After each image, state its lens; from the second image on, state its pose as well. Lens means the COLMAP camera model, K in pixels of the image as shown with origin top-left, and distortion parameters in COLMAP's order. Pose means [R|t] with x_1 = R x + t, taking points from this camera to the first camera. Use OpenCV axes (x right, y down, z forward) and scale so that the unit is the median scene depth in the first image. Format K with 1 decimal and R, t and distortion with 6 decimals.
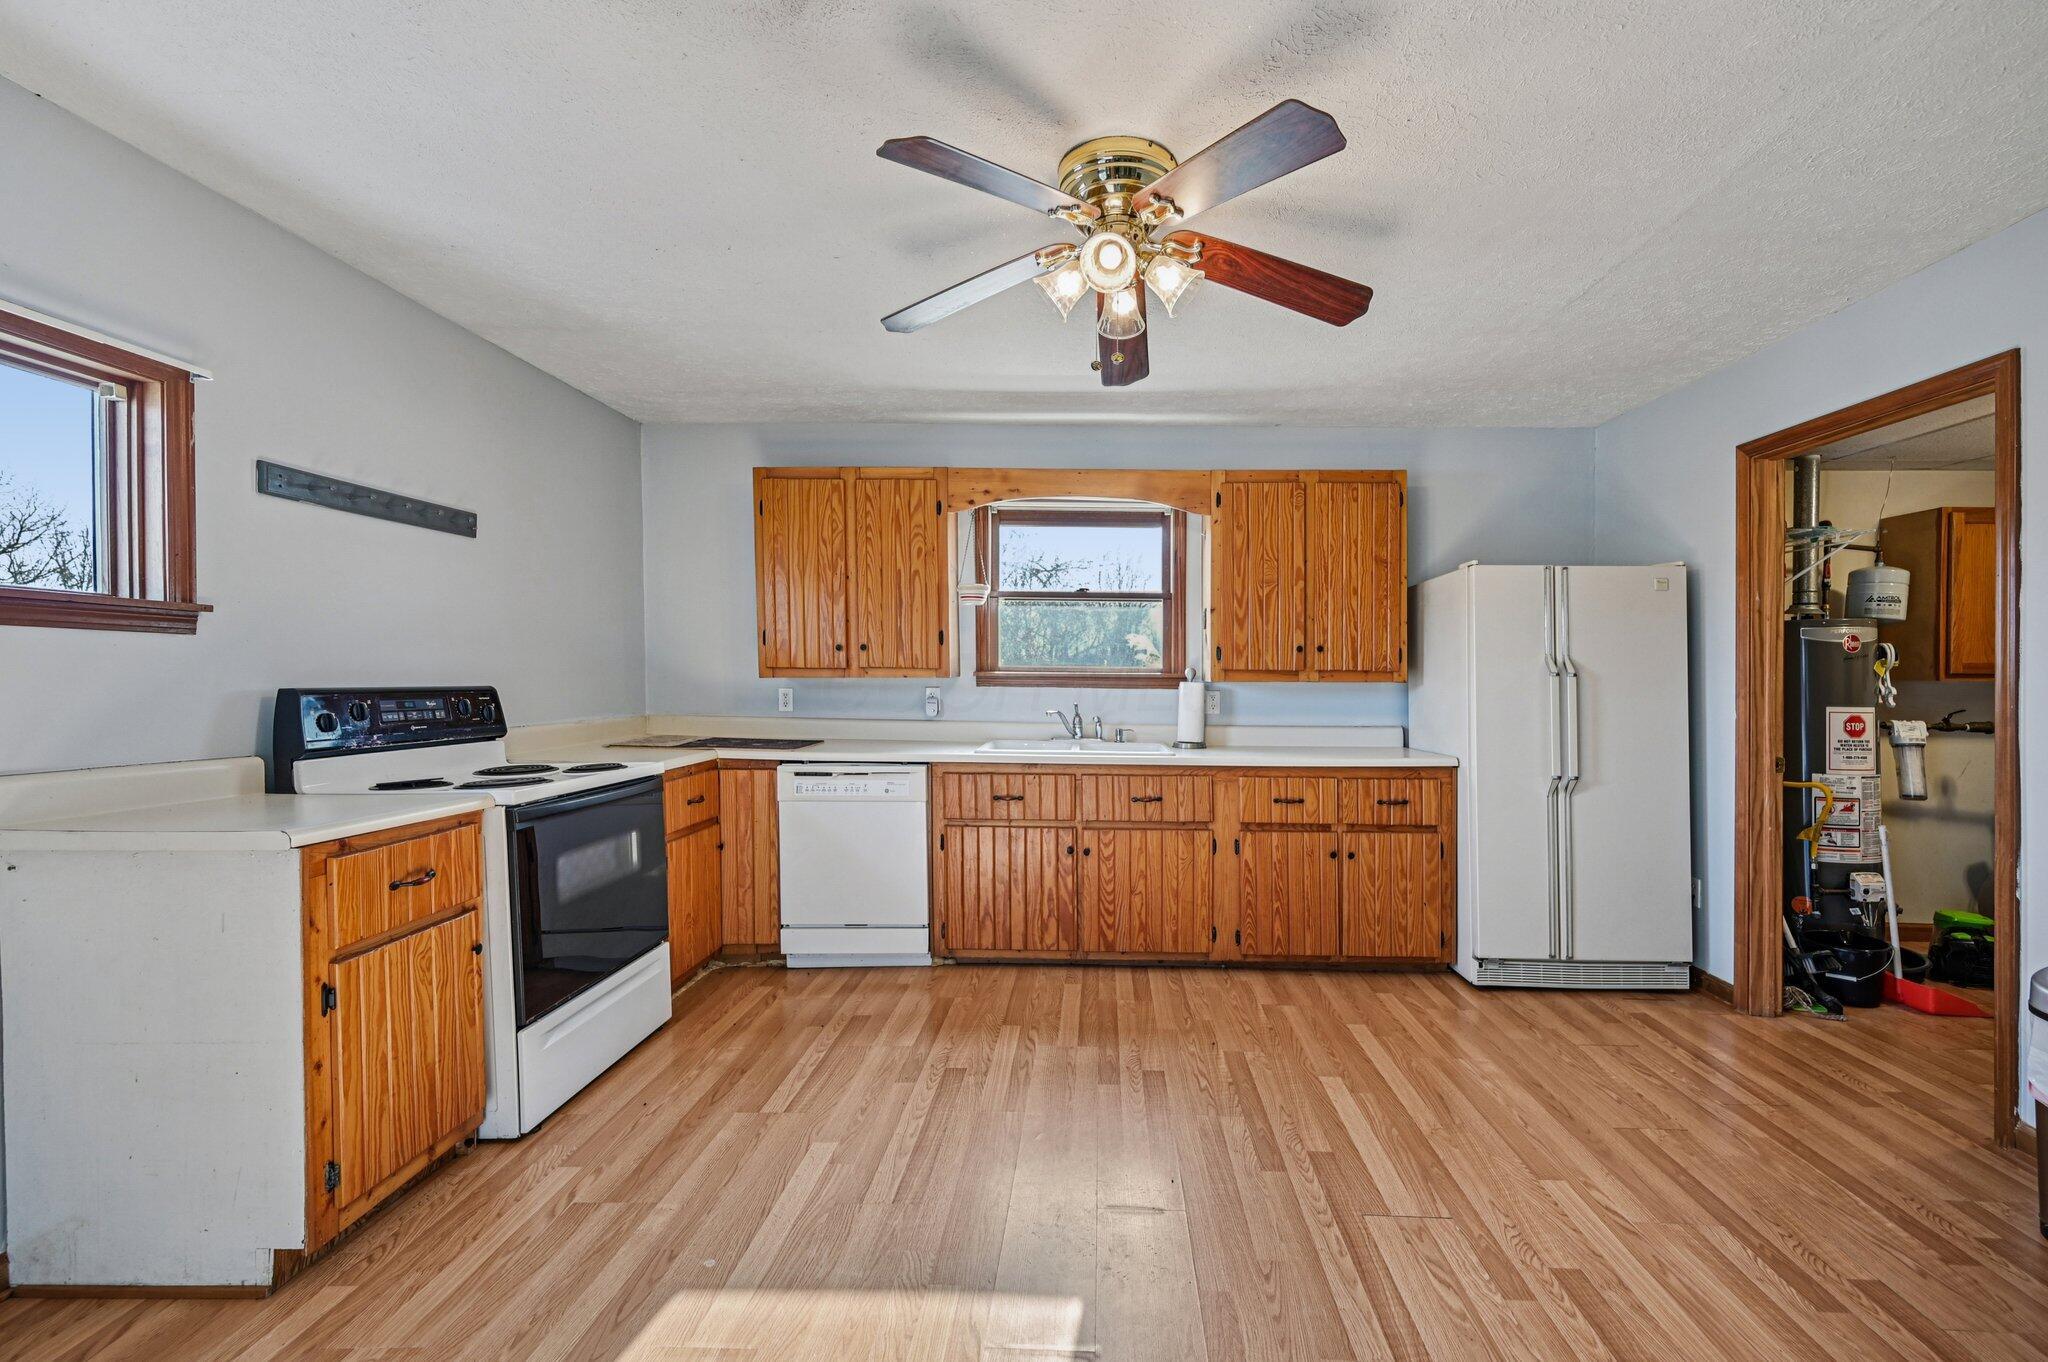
lens RADIAL K [[842.7, 0, 1095.9], [0, 842.7, 634.6], [0, 0, 1]] dist [0.013404, -0.000132]
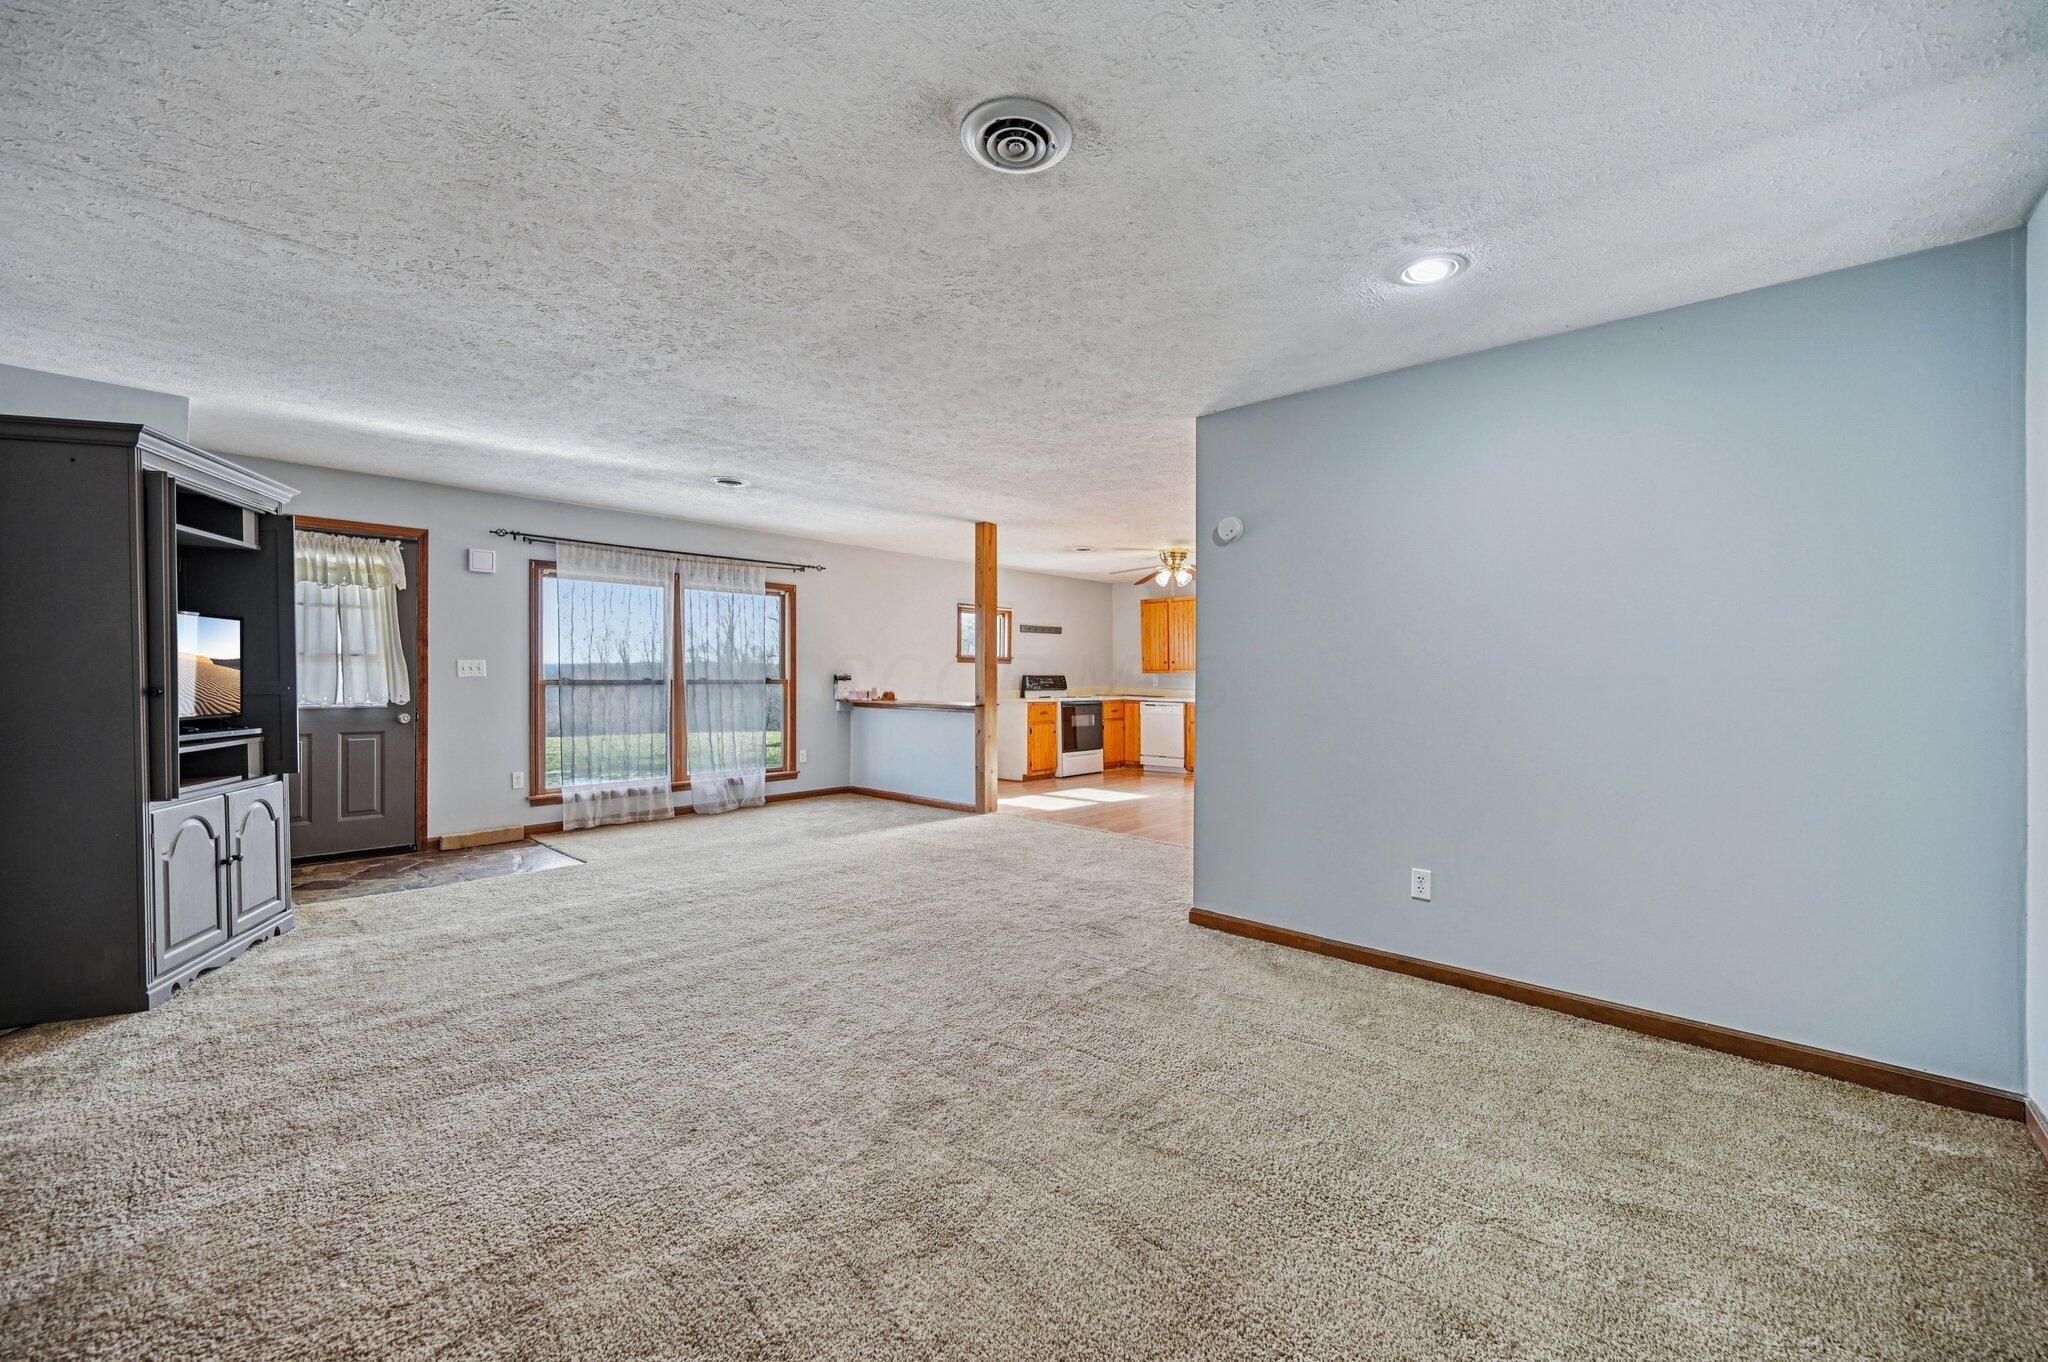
lens RADIAL K [[801.6, 0, 1034.9], [0, 801.6, 675.4], [0, 0, 1]] dist [-0.050021, -0.000090]
pose [[0.756322, -0.002443, -0.654195, 1.220312], [0.029445, 0.999107, 0.030312, -0.037812], [0.653537, -0.042189, 0.755718, -1.412046]]
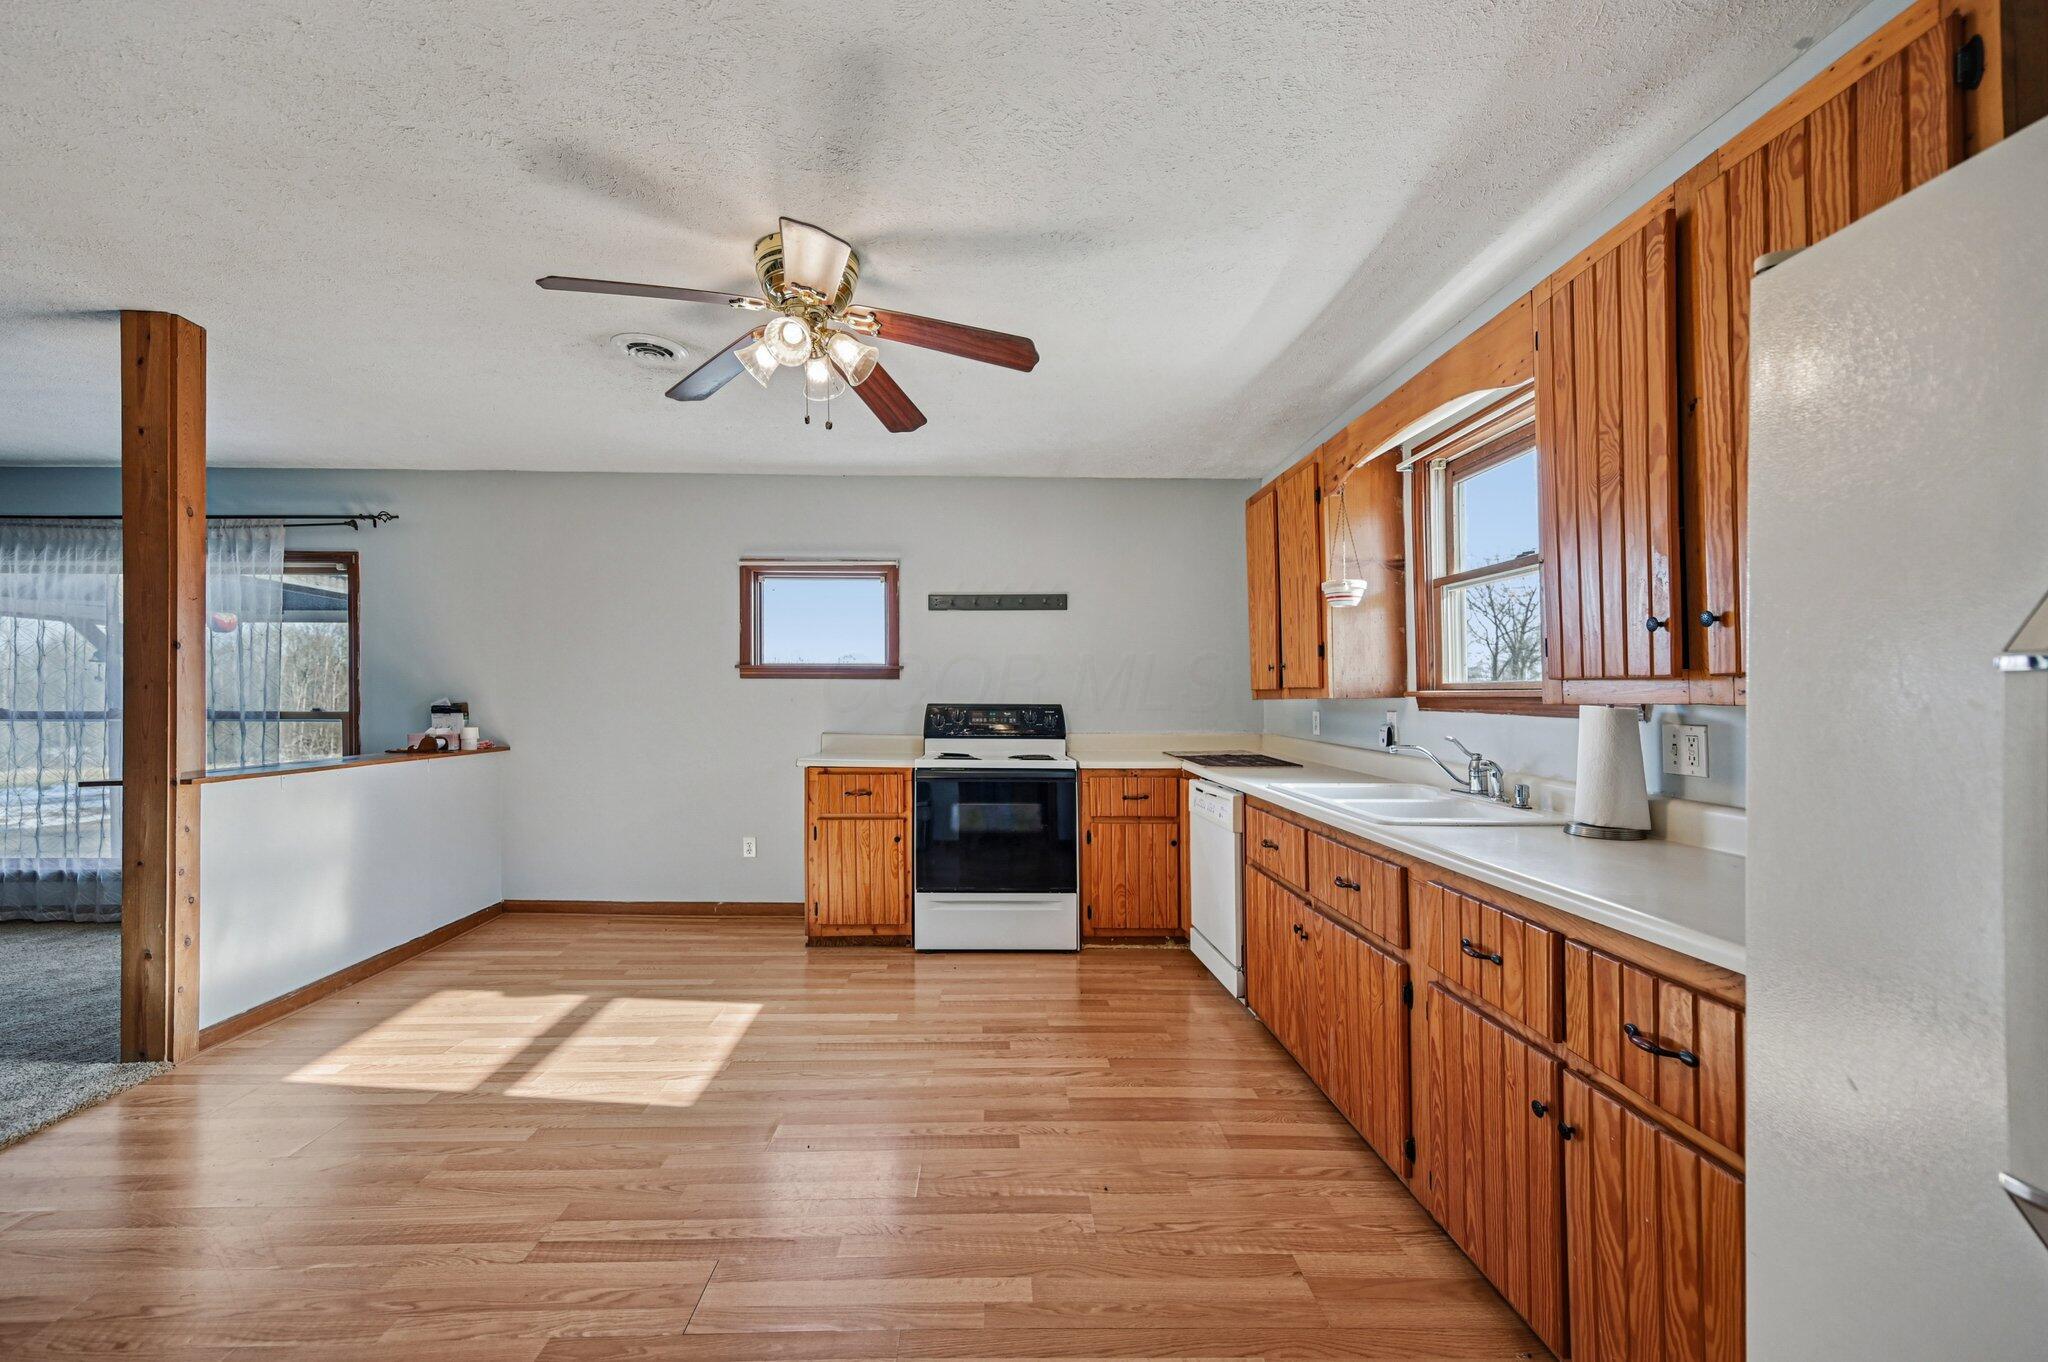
lens RADIAL K [[841.8, 0, 1020.9], [0, 841.8, 689.2], [0, 0, 1]] dist [-0.000599, -0.000075]
pose [[0.034189, -0.019893, -0.999217, 0.716021], [0.041077, 0.998985, -0.018483, 0.050541], [0.998571, -0.040413, 0.034972, 0.752700]]
